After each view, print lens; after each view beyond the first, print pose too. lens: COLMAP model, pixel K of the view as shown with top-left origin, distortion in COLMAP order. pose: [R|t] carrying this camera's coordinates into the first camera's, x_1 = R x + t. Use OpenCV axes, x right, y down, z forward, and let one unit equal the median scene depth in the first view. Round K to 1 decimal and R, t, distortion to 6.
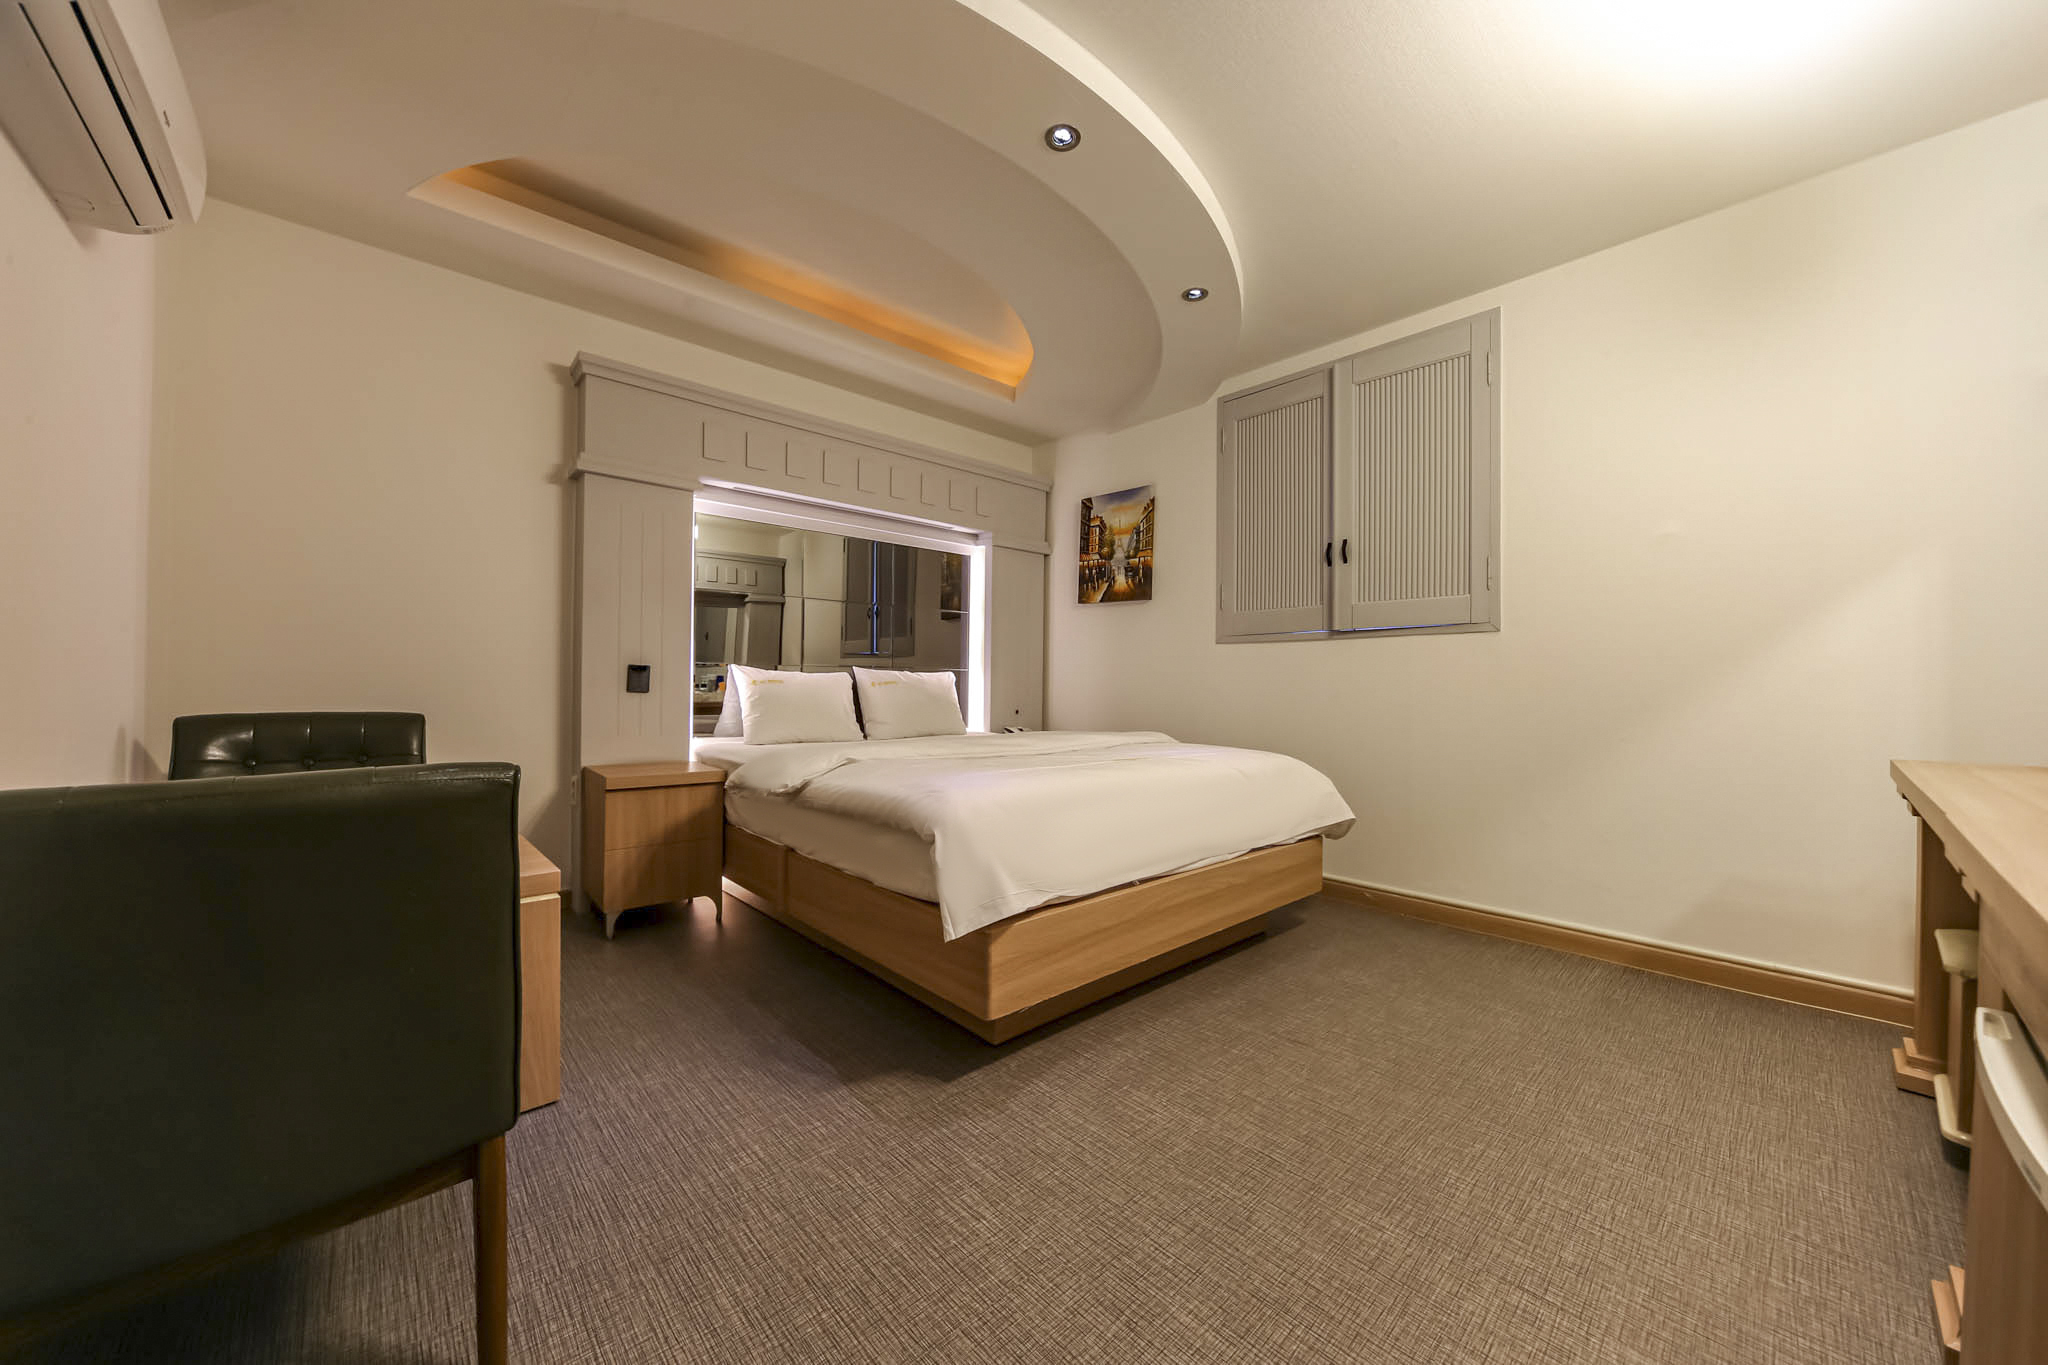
lens RADIAL K [[716.4, 0, 1033.5], [0, 716.4, 688.9], [0, 0, 1]] dist [-0.011430, 0.000244]
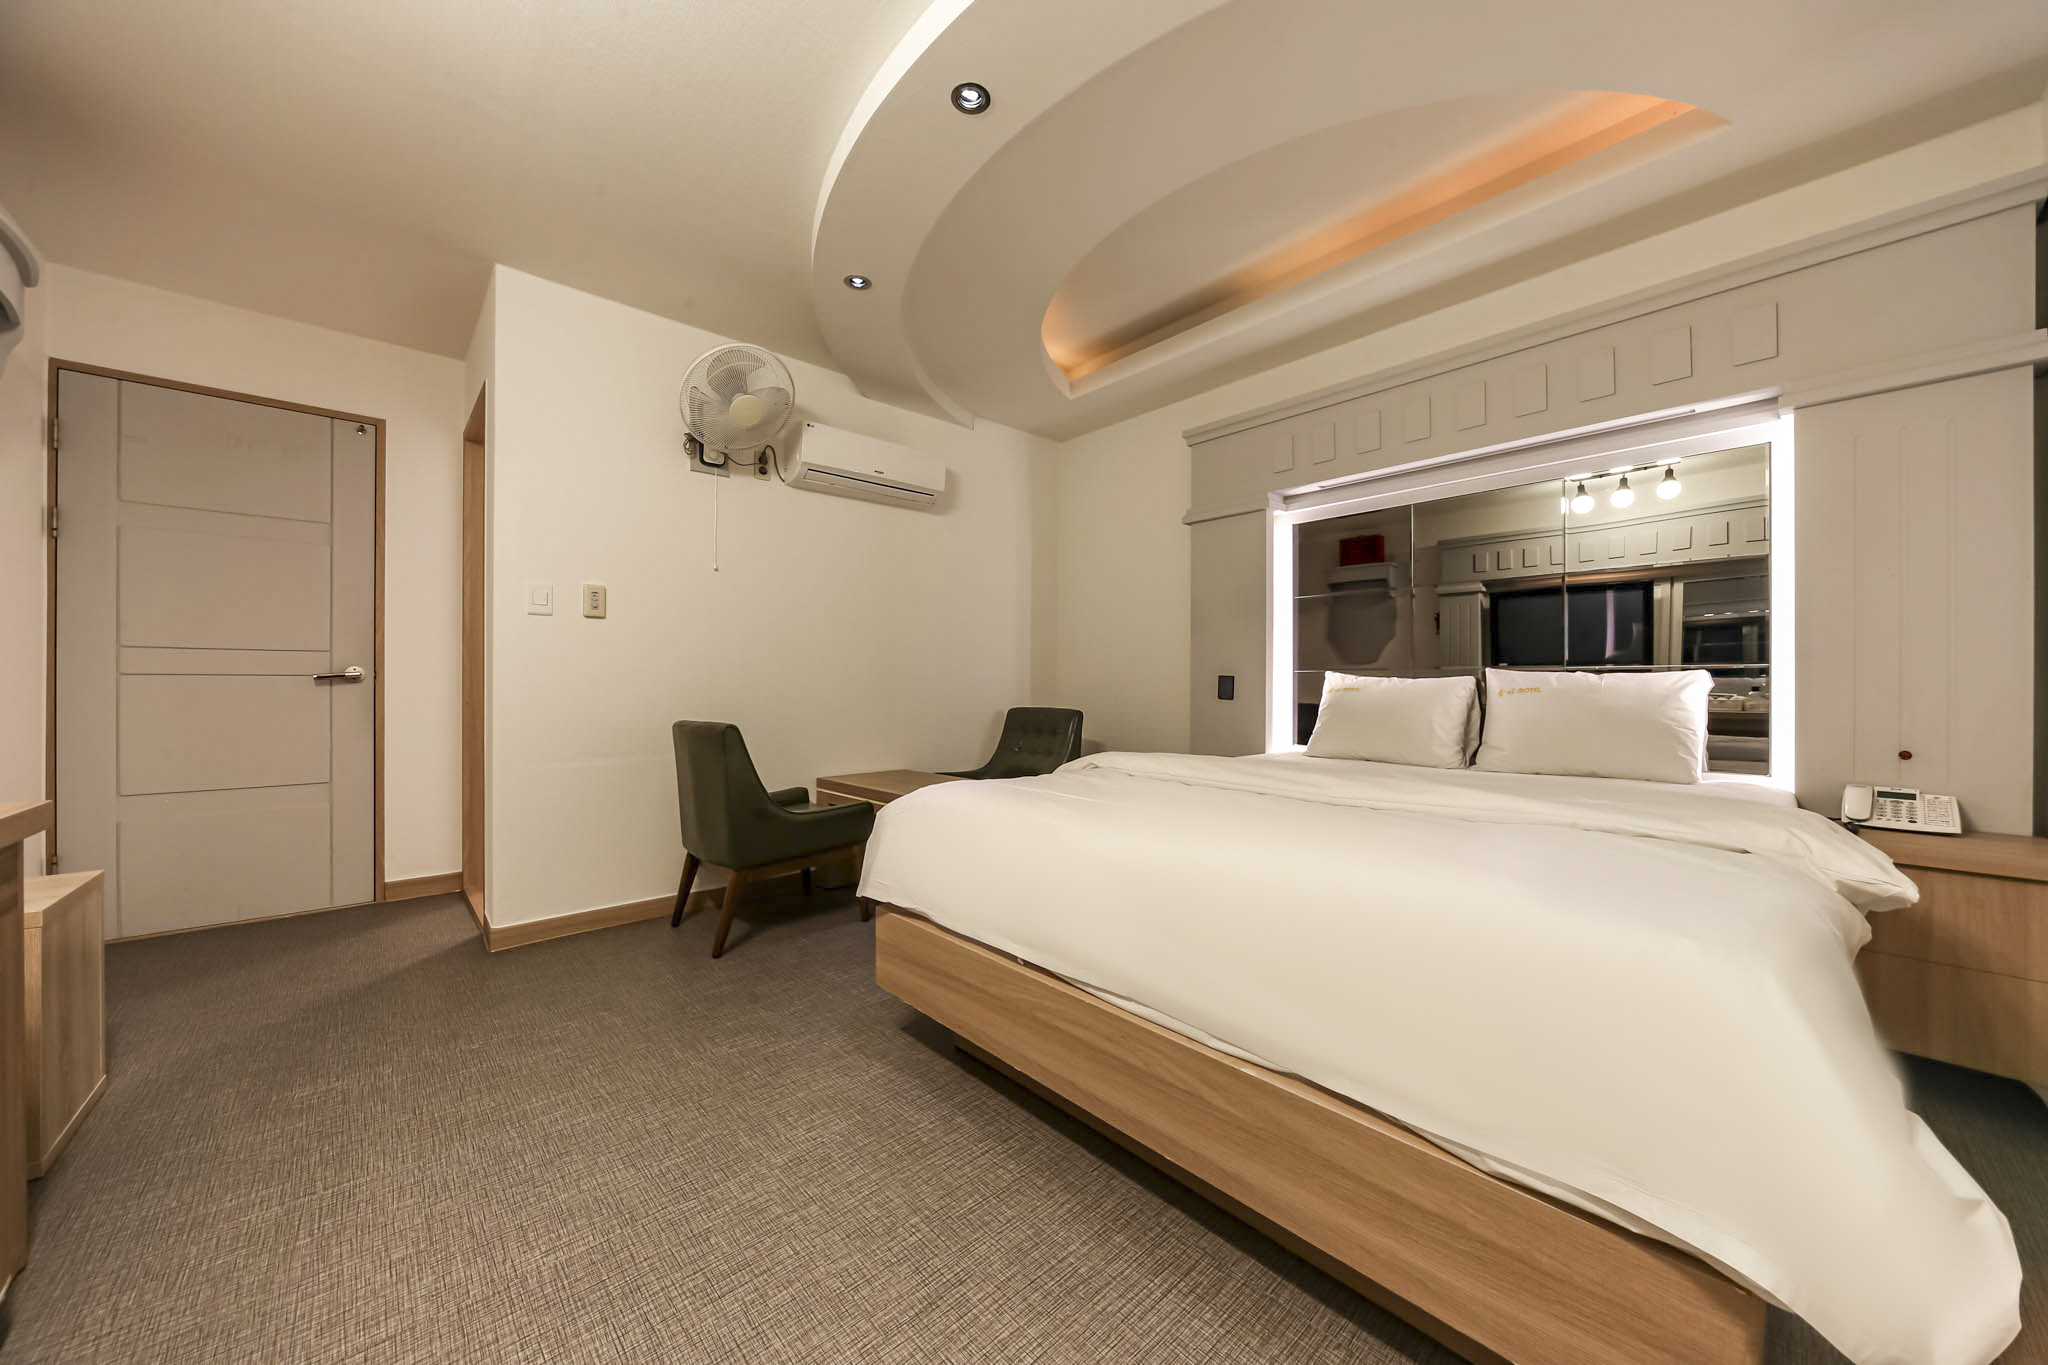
lens RADIAL K [[716.4, 0, 1033.5], [0, 716.4, 688.9], [0, 0, 1]] dist [-0.011430, 0.000244]
pose [[0.002388, -0.002890, -0.999993, 0.865551], [-0.004645, 0.999985, -0.002902, -0.010216], [0.999986, 0.004652, 0.002375, 0.980941]]
